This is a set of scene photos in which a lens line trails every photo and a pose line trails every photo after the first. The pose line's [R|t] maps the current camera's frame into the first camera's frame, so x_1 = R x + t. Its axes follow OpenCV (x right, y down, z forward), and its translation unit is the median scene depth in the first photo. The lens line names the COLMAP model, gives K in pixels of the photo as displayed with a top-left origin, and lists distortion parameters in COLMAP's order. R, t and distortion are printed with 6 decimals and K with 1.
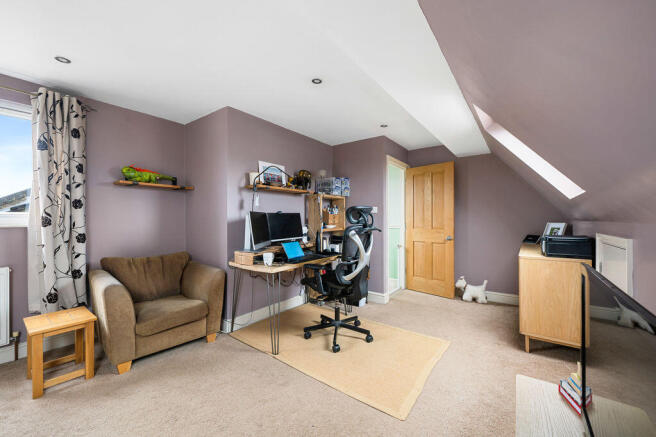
lens RADIAL K [[263.1, 0, 328.4], [0, 263.1, 221.0], [0, 0, 1]] dist [0.001129, -0.000069]
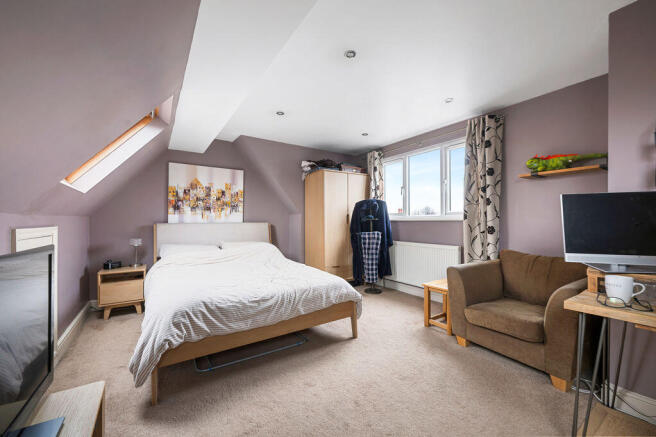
lens RADIAL K [[263.1, 0, 329.6], [0, 263.1, 219.9], [0, 0, 1]] dist [0.001129, -0.000069]
pose [[-0.336003, -0.000923, -0.941861, 0.454269], [0.004017, 0.999989, -0.002412, 0.020355], [0.941852, -0.004594, -0.335995, 0.747091]]
